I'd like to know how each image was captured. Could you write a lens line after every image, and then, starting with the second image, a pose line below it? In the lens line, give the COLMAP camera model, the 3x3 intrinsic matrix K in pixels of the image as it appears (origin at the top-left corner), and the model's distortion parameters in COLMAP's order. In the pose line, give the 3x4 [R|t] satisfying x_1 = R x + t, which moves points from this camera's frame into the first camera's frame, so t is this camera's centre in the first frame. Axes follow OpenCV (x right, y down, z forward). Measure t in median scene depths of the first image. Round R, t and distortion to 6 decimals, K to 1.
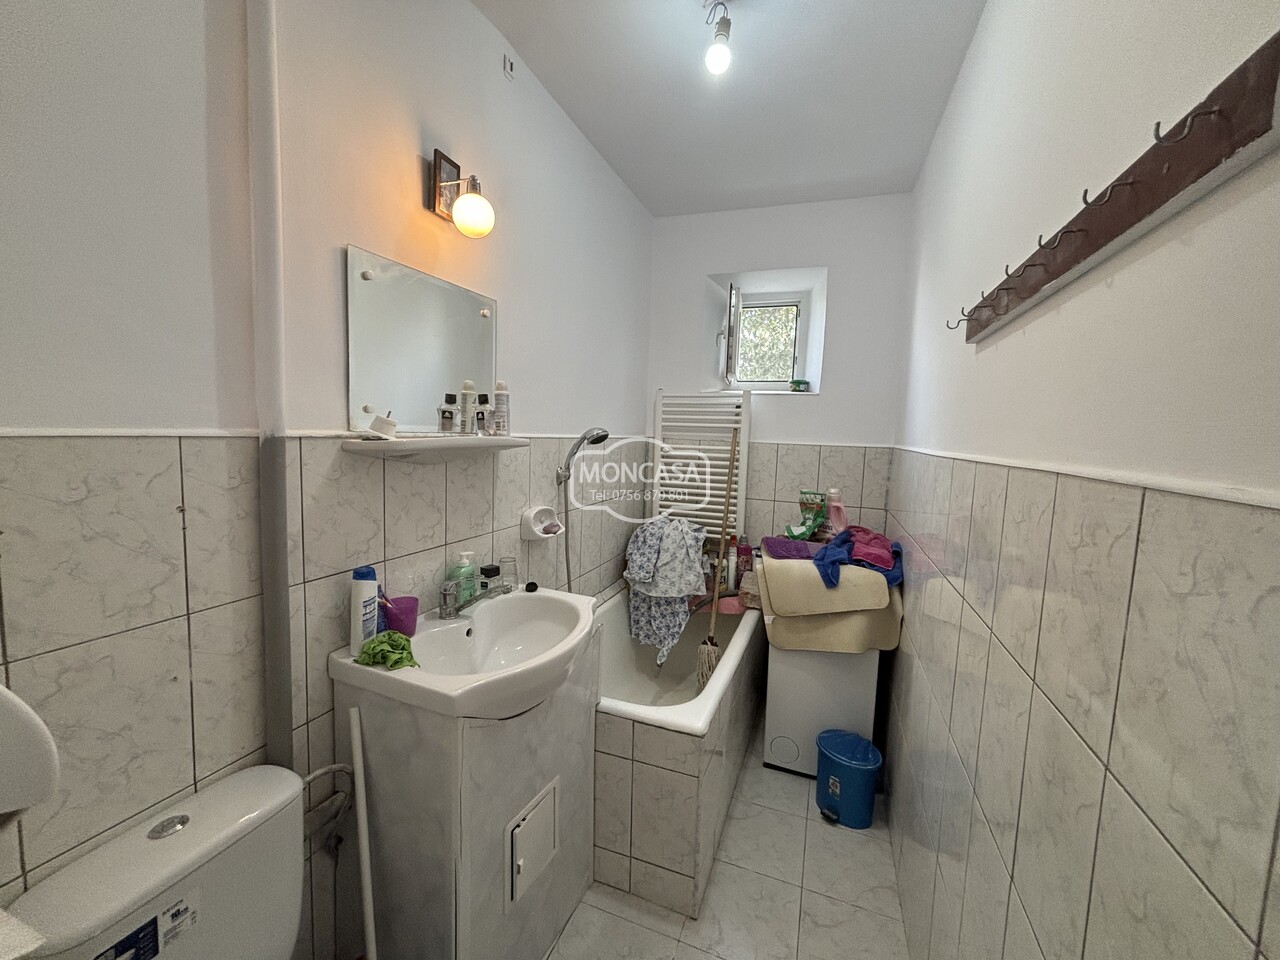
lens RADIAL K [[519.0, 0, 636.9], [0, 519.0, 479.6], [0, 0, 1]] dist [0.001167, -0.000132]
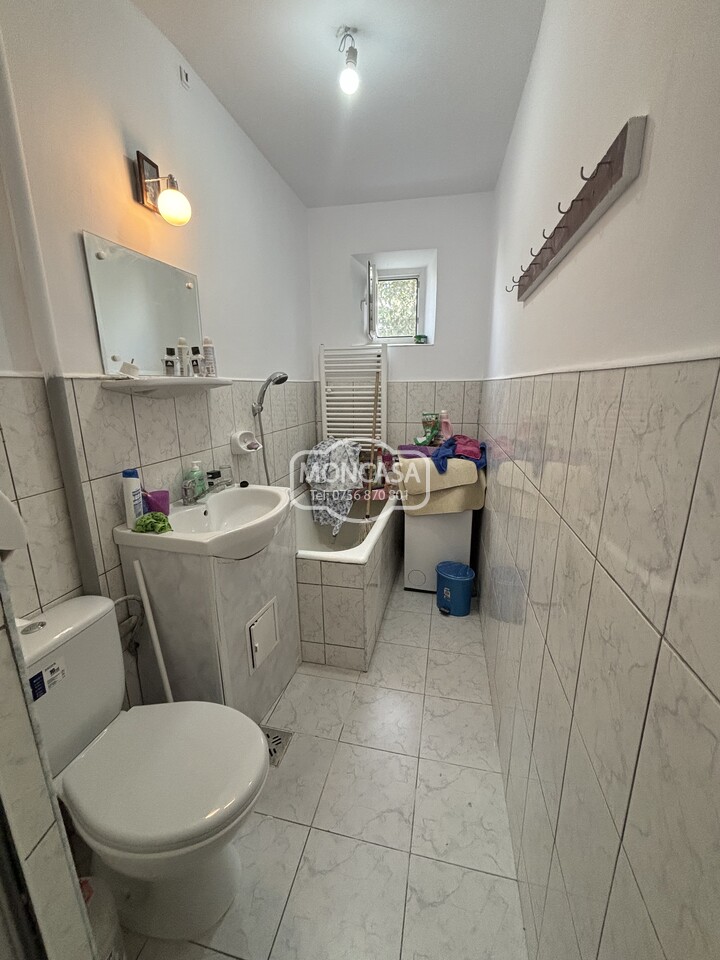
lens RADIAL K [[389.2, 0, 361.8], [0, 389.2, 479.3], [0, 0, 1]] dist [0.001167, -0.000132]
pose [[0.989088, -0.073434, 0.127719, -0.016668], [0.053967, 0.987257, 0.149705, 0.059044], [-0.137085, -0.141179, 0.980447, -0.149549]]
